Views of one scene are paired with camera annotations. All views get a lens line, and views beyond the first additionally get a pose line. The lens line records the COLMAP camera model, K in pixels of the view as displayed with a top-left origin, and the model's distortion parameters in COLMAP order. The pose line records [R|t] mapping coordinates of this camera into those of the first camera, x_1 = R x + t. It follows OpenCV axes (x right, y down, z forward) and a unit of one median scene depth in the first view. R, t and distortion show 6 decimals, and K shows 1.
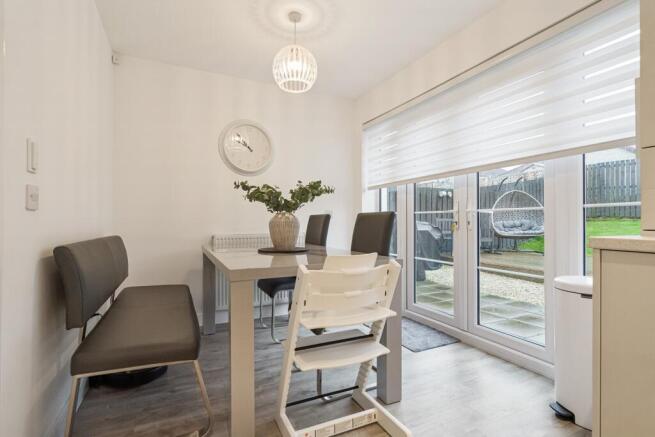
lens RADIAL K [[321.9, 0, 327.5], [0, 321.9, 218.5], [0, 0, 1]] dist [-0.003051, -0.000455]
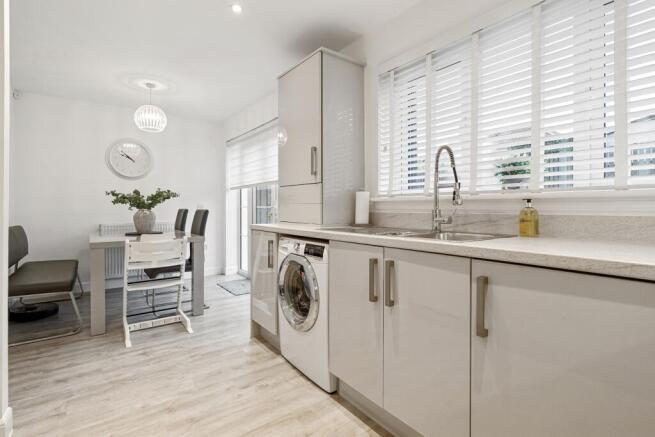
lens RADIAL K [[320.8, 0, 326.6], [0, 320.8, 205.3], [0, 0, 1]] dist [0.000052, -0.000218]
pose [[0.980545, -0.000079, 0.196294, 0.433669], [-0.000482, 0.999996, 0.002814, -0.044644], [-0.196293, -0.002854, 0.980541, -0.711327]]
